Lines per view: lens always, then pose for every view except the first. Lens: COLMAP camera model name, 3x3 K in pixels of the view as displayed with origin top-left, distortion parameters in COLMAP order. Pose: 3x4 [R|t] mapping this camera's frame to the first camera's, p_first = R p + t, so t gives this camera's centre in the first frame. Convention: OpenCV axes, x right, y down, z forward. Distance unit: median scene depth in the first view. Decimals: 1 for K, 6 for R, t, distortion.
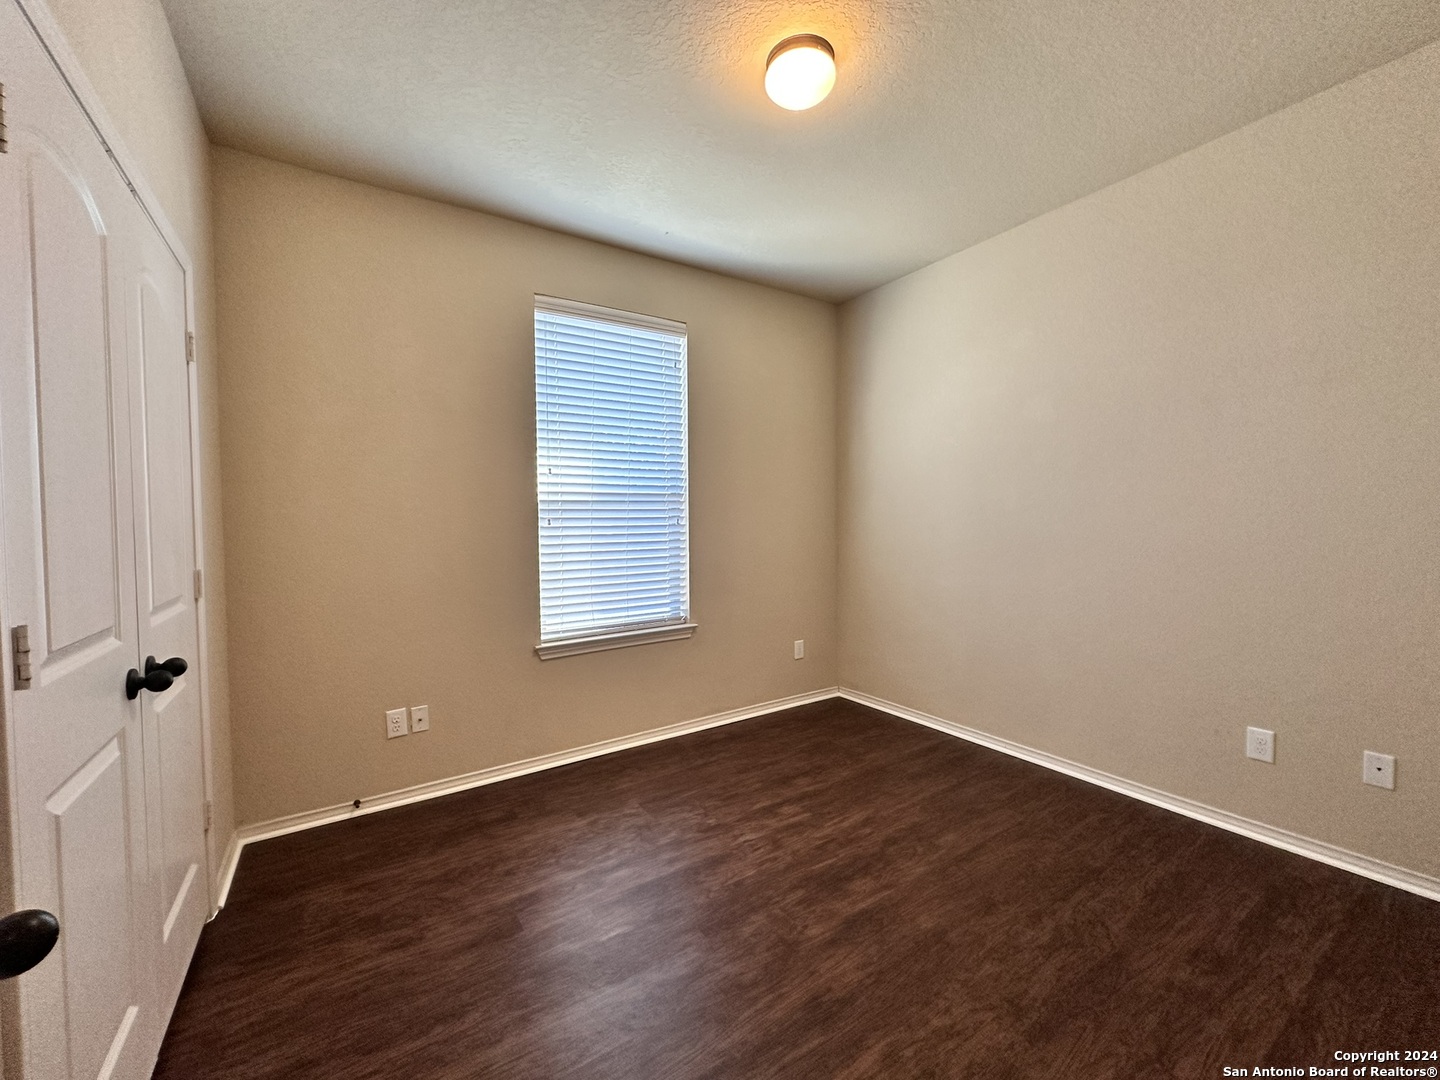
lens RADIAL K [[576.8, 0, 723.6], [0, 576.8, 536.5], [0, 0, 1]] dist [-0.002420, 0.000117]
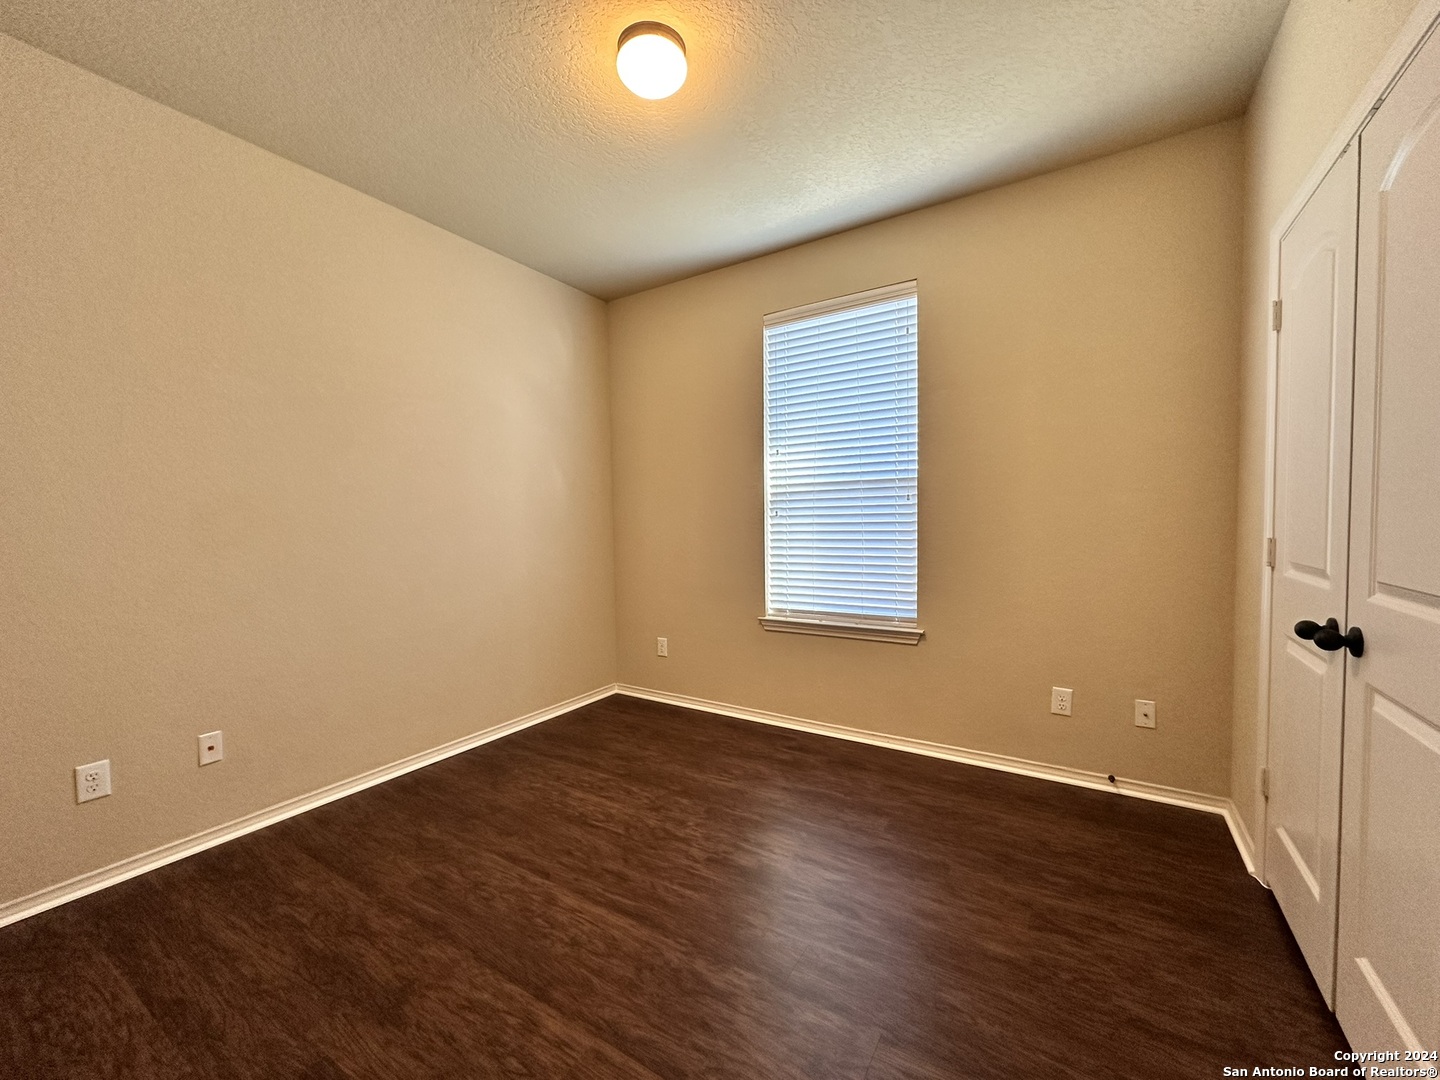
lens RADIAL K [[576.8, 0, 721.9], [0, 576.8, 536.5], [0, 0, 1]] dist [-0.002420, 0.000117]
pose [[0.404155, 0.049670, -0.913341, 0.687462], [-0.011123, 0.998718, 0.049392, -0.030820], [0.914623, -0.009803, 0.404189, 0.432316]]
